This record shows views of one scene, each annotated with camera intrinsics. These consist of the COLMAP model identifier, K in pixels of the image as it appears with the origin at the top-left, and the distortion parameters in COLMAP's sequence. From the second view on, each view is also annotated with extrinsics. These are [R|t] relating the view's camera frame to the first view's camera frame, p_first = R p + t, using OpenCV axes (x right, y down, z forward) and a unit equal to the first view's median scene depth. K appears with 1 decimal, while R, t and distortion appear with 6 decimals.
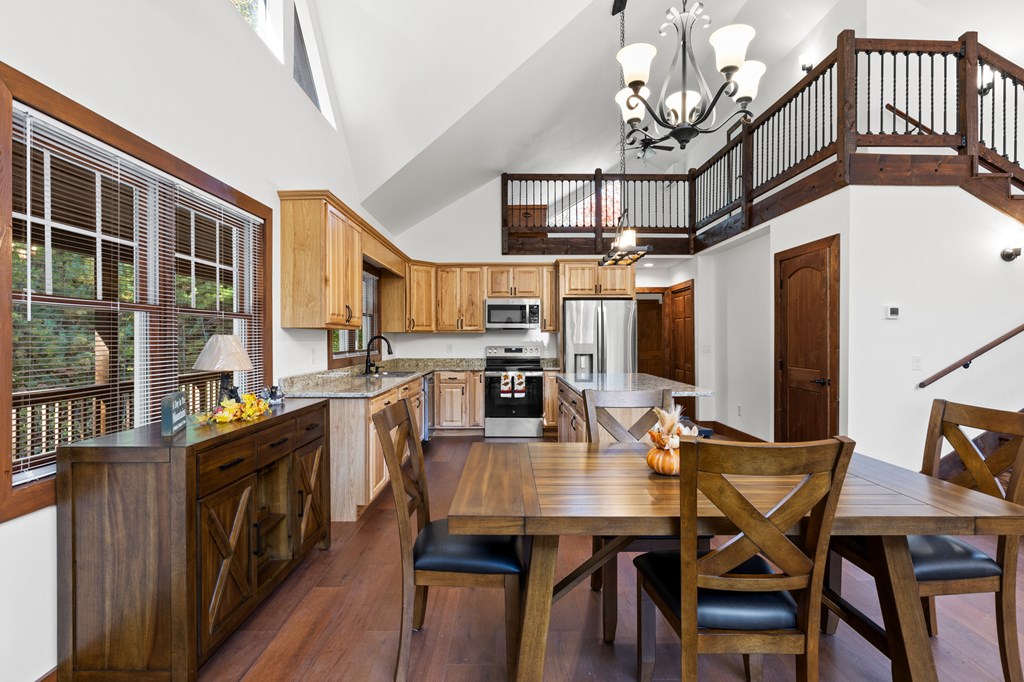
lens RADIAL K [[499.1, 0, 512.0], [0, 499.1, 341.0], [0, 0, 1]] dist [0.001489, 0.000303]
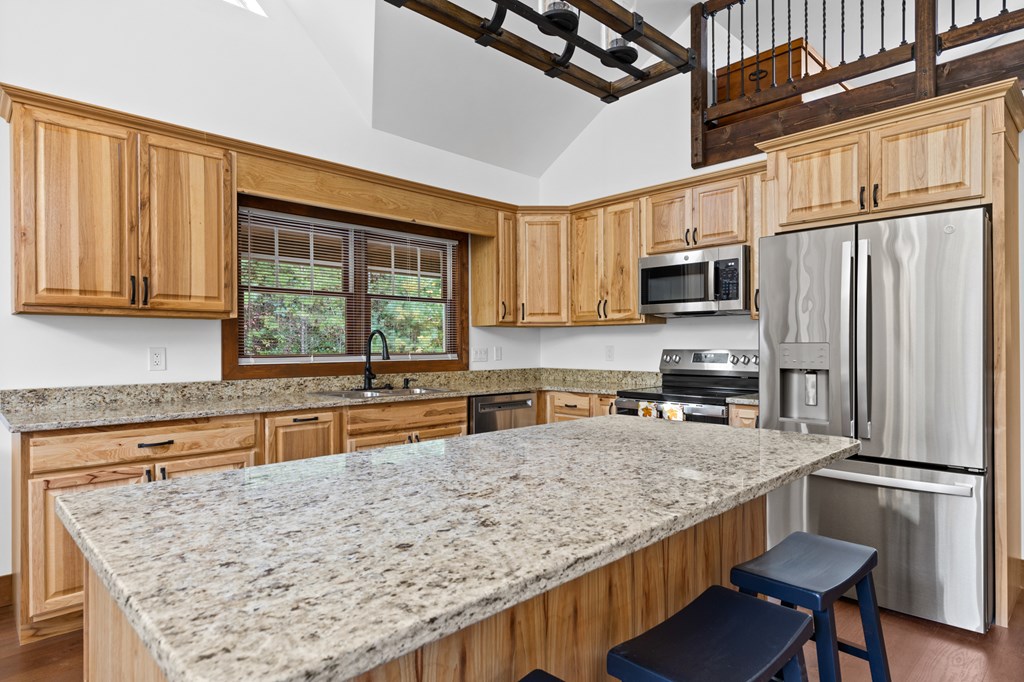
lens RADIAL K [[577.4, 0, 499.1], [0, 577.4, 346.3], [0, 0, 1]] dist [0.002379, -0.000565]
pose [[0.687656, 0.002231, -0.726033, 0.281985], [-0.001200, 0.999997, 0.001935, 0.006554], [0.726035, -0.000459, 0.687657, 0.475159]]
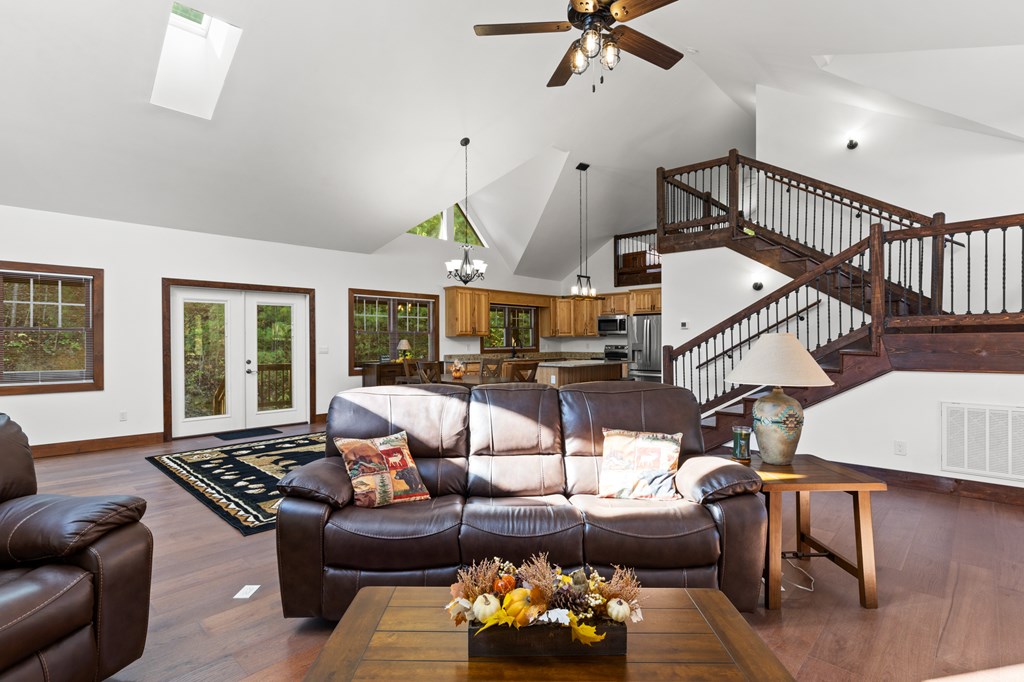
lens RADIAL K [[483.8, 0, 504.6], [0, 483.8, 347.3], [0, 0, 1]] dist [0.002468, 0.000923]
pose [[0.715735, 0.008636, -0.698318, 0.837002], [-0.001104, 0.999936, 0.011234, 0.000633], [0.698371, -0.007269, 0.715699, -0.355172]]
